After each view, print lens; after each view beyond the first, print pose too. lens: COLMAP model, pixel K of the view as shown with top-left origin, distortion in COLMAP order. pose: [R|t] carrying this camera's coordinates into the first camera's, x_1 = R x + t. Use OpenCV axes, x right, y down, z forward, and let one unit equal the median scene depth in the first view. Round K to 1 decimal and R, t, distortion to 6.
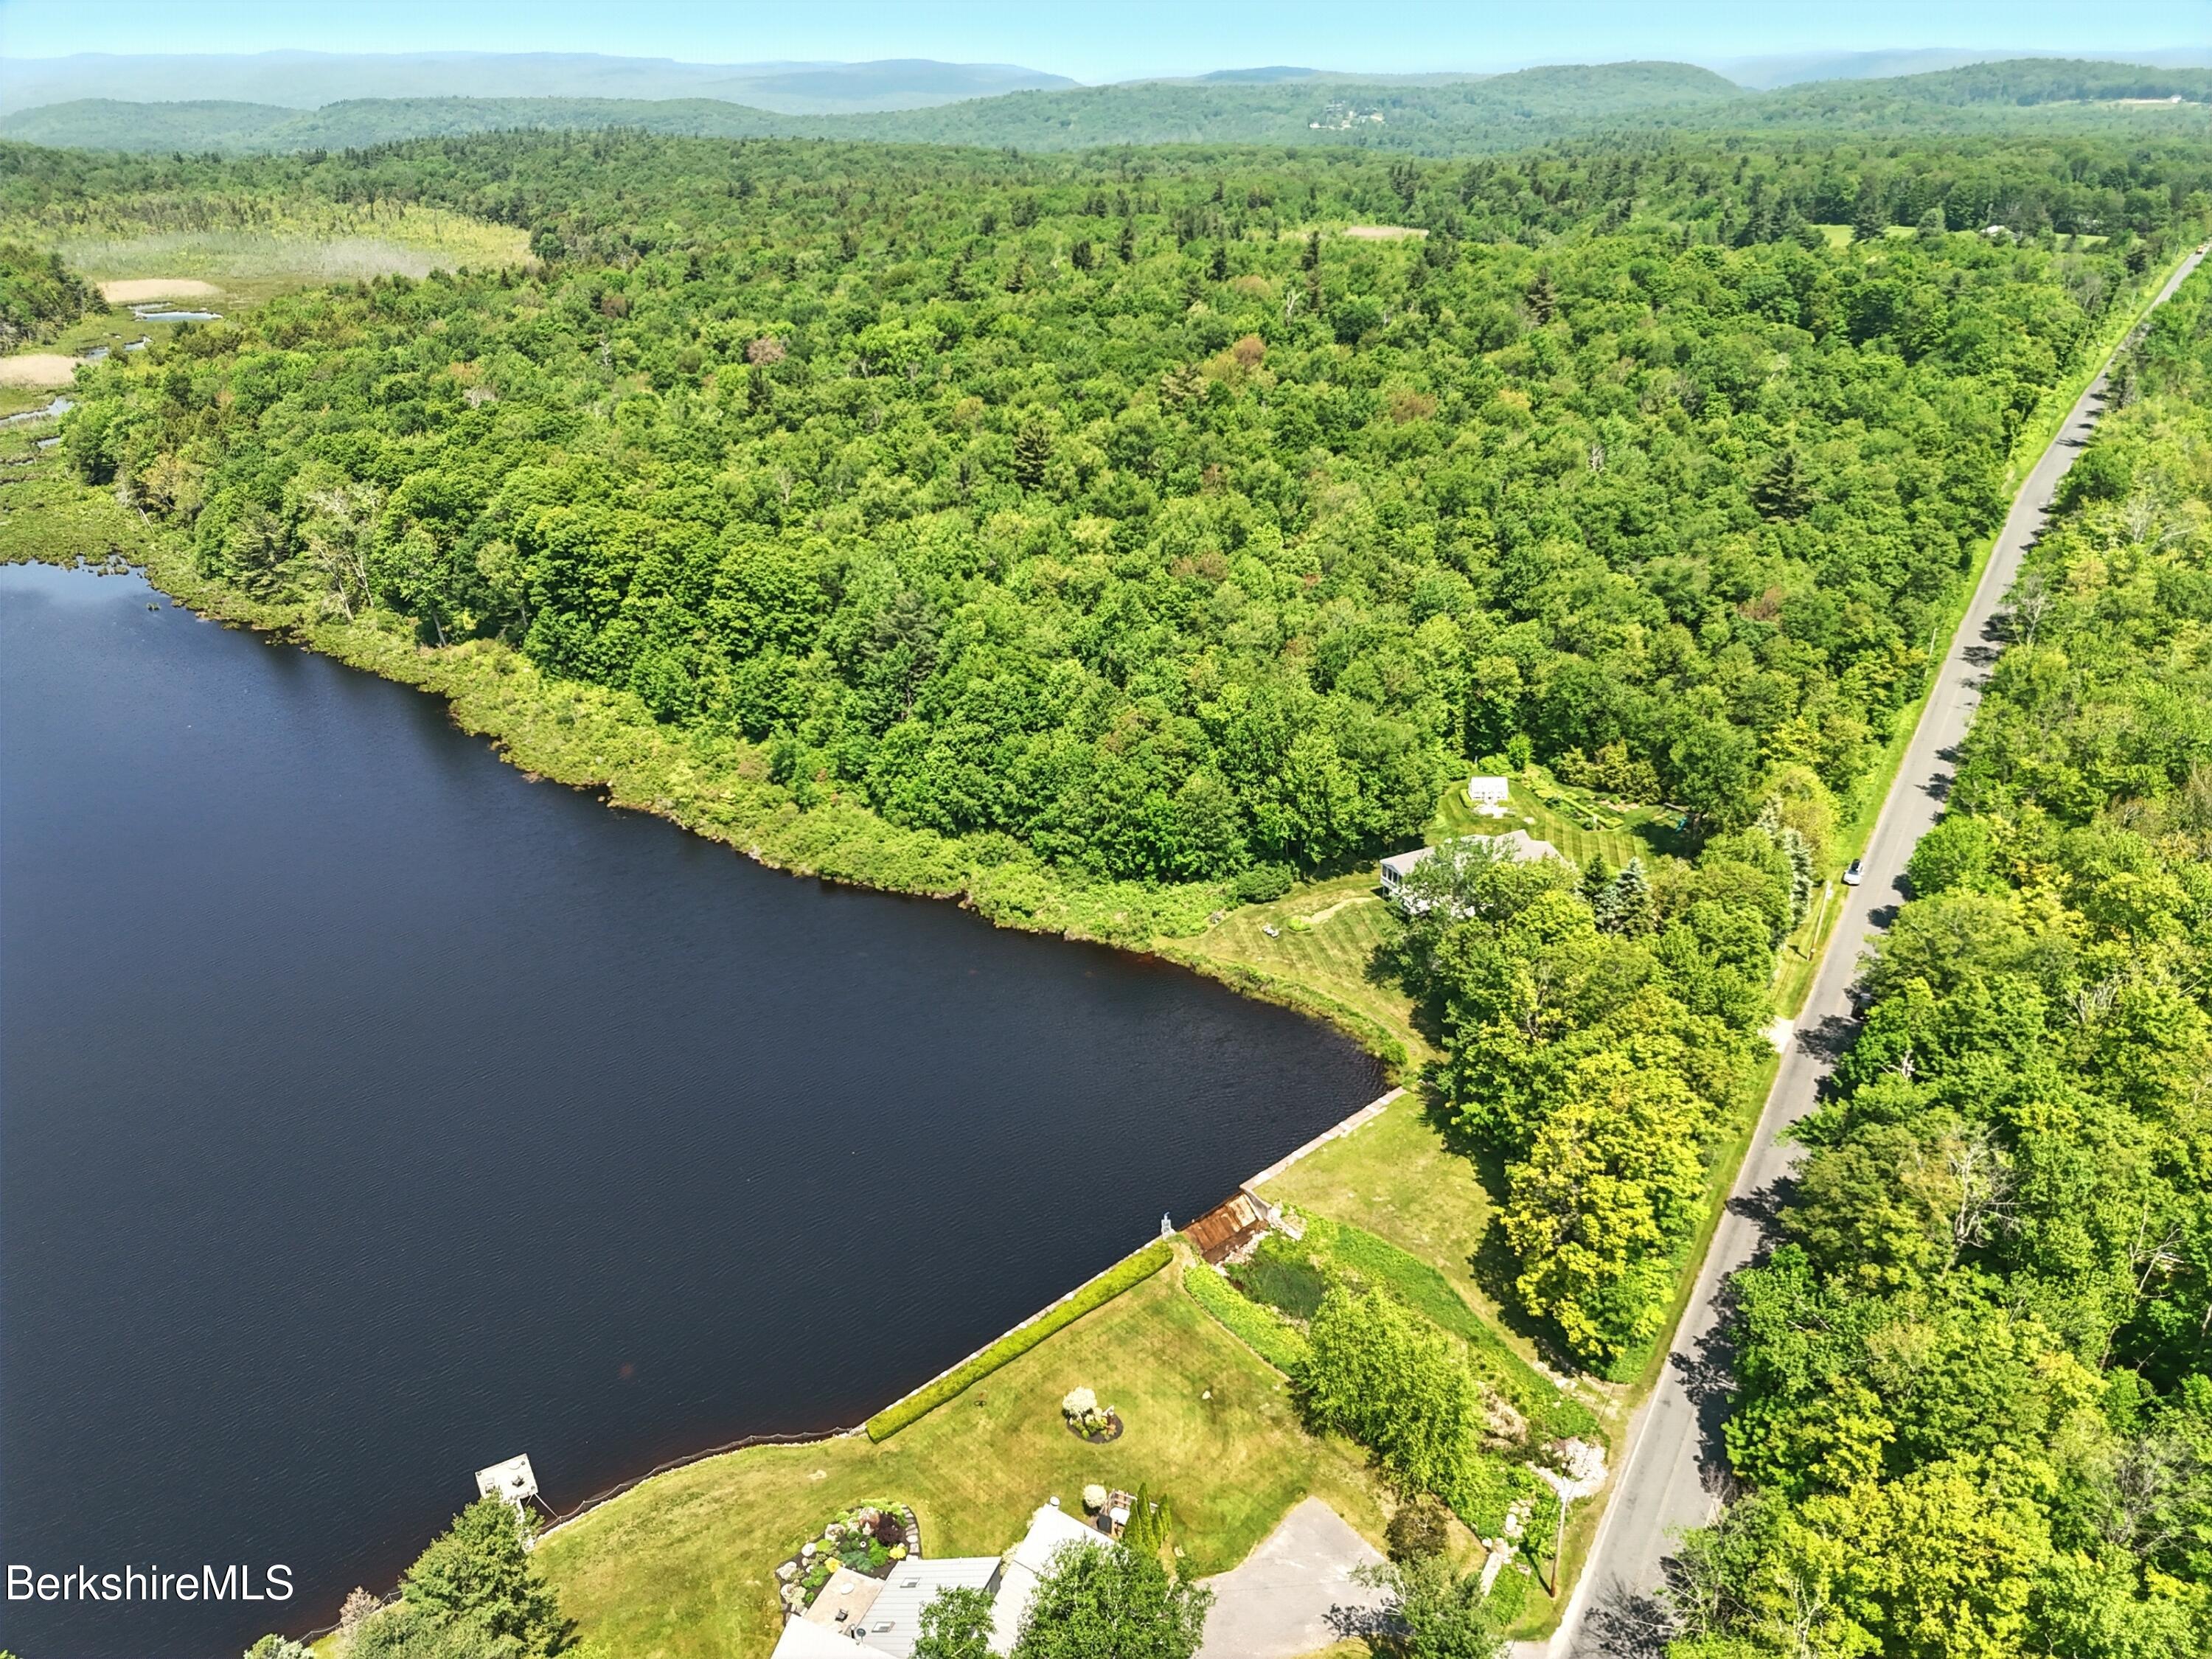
lens RADIAL K [[1646.3, 0, 1113.5], [0, 1646.3, 823.9], [0, 0, 1]] dist [0.052005, -0.047612]
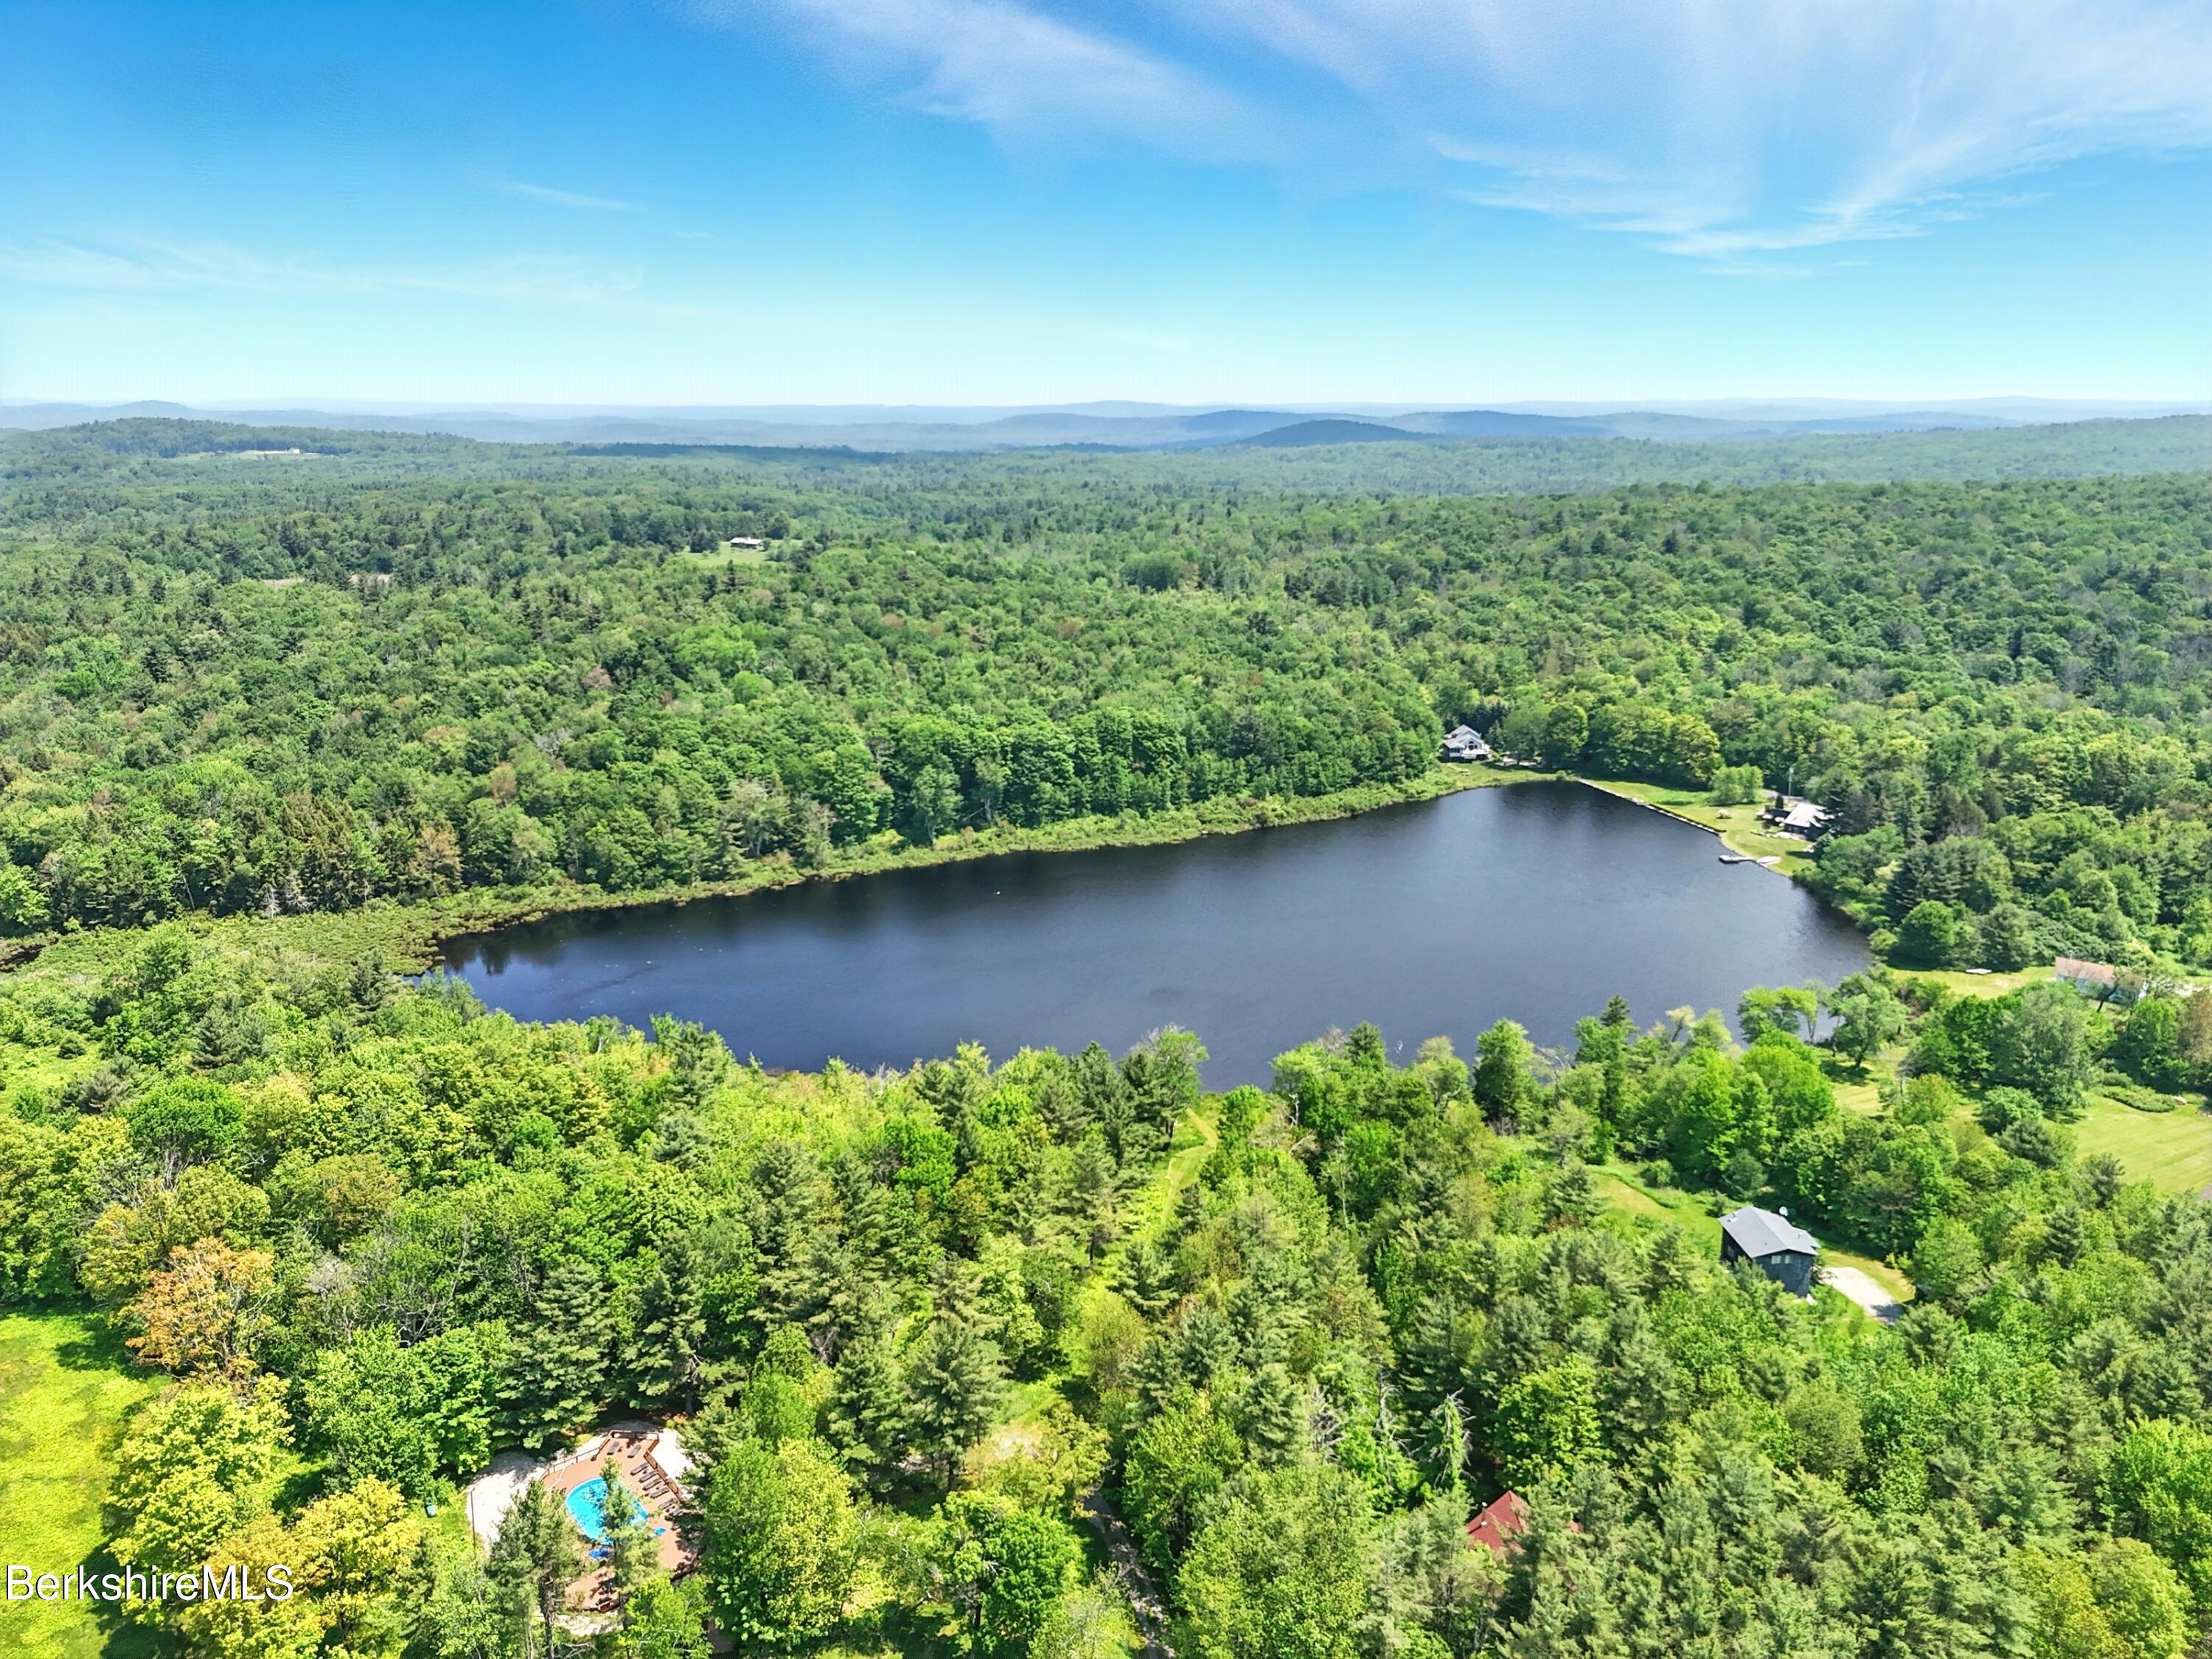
lens RADIAL K [[1646.3, 0, 1108.4], [0, 1646.3, 841.8], [0, 0, 1]] dist [0.052005, -0.047612]
pose [[0.428011, -0.232156, 0.873447, -1.226504], [0.381182, 0.922651, 0.058446, -0.101986], [-0.819455, 0.307927, 0.483398, 0.124216]]
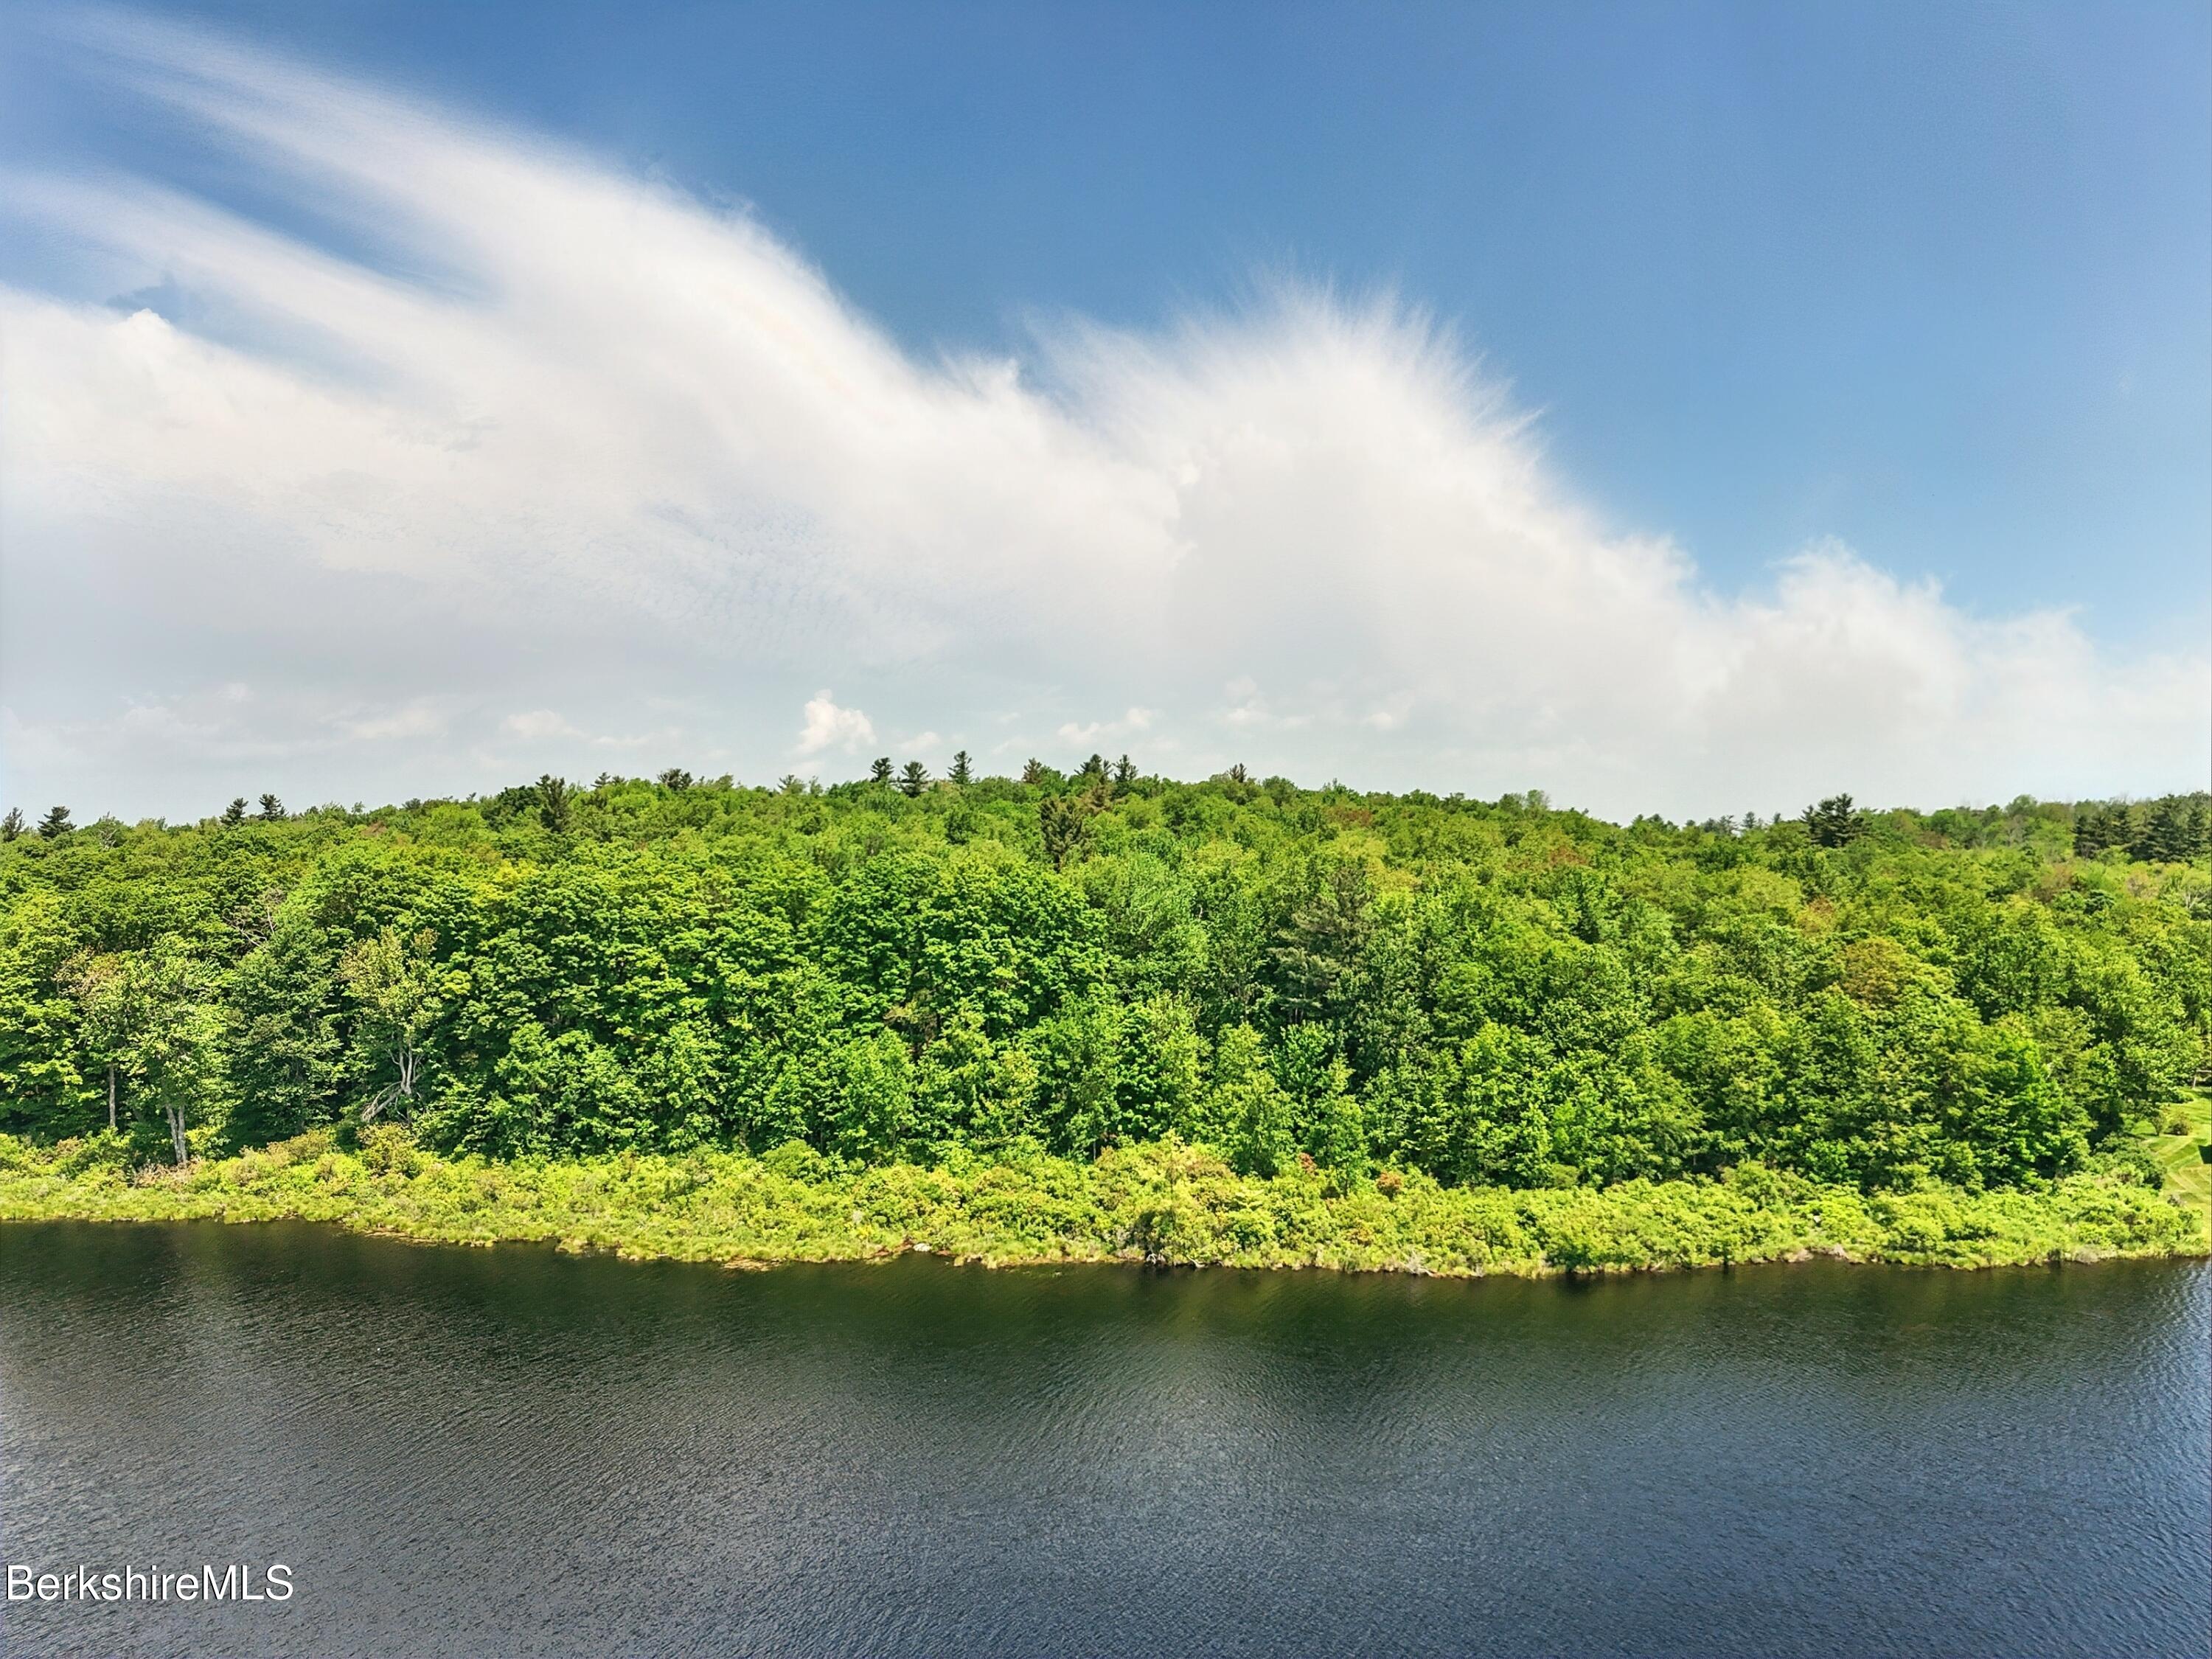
lens RADIAL K [[1646.3, 0, 1122.7], [0, 1646.3, 812.6], [0, 0, 1]] dist [0.052005, -0.047612]
pose [[0.850175, 0.008622, 0.526429, -0.324163], [0.223539, 0.899359, -0.375743, 0.037415], [-0.476688, 0.437125, 0.762686, 0.327314]]
